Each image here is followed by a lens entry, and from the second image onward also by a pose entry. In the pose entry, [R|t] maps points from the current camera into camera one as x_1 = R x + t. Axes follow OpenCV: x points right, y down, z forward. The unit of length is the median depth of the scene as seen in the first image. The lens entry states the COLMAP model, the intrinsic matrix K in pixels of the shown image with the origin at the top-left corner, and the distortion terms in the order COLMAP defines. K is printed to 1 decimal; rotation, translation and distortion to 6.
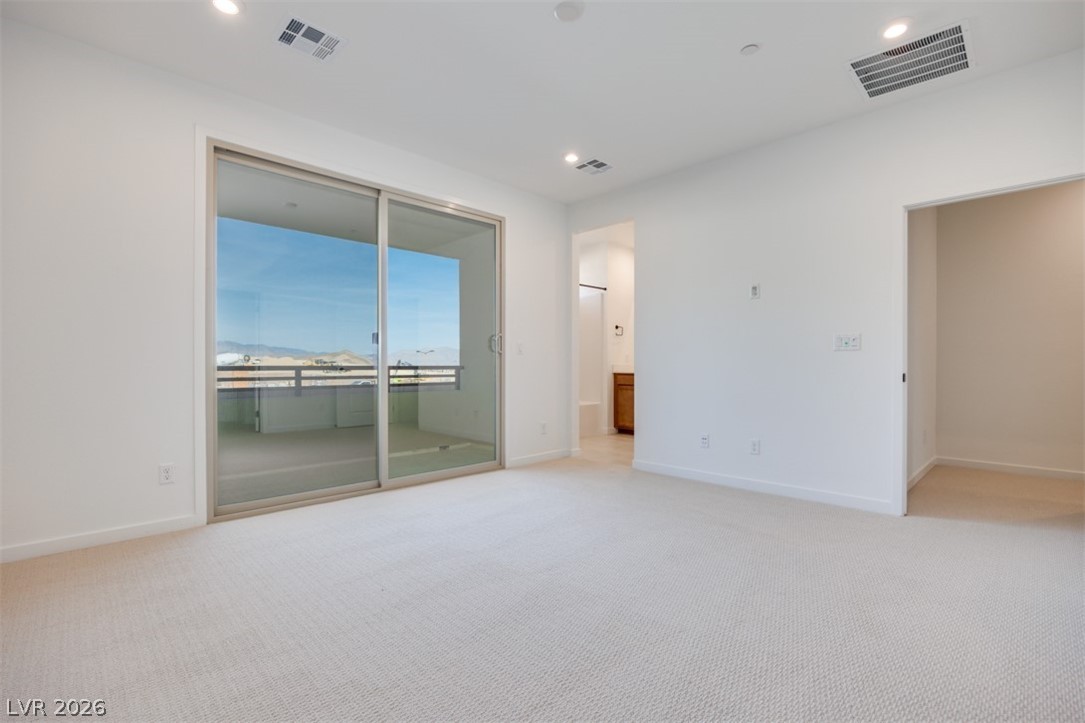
lens RADIAL K [[502.8, 0, 543.2], [0, 502.8, 360.8], [0, 0, 1]] dist [0.000078, 0.000000]
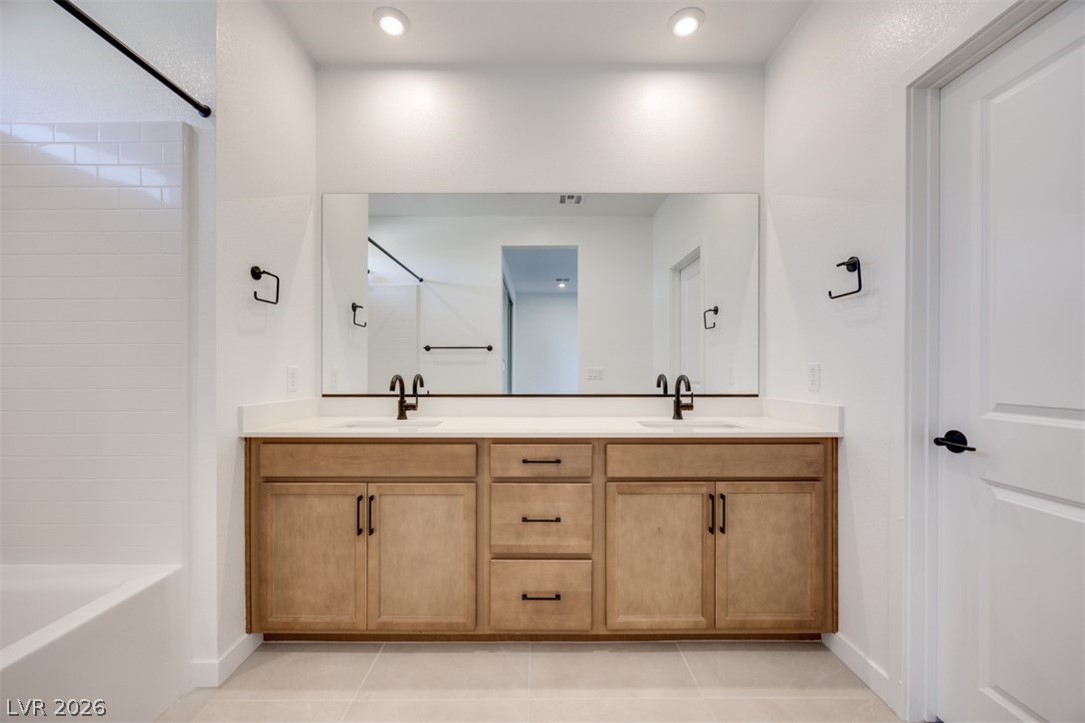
lens RADIAL K [[463.4, 0, 542.3], [0, 463.4, 365.2], [0, 0, 1]] dist [0.003100, 0.000149]
pose [[0.705384, -0.005754, 0.708802, 0.076211], [0.007118, 0.999974, 0.001033, -0.014700], [-0.708790, 0.004316, 0.705406, 0.710699]]
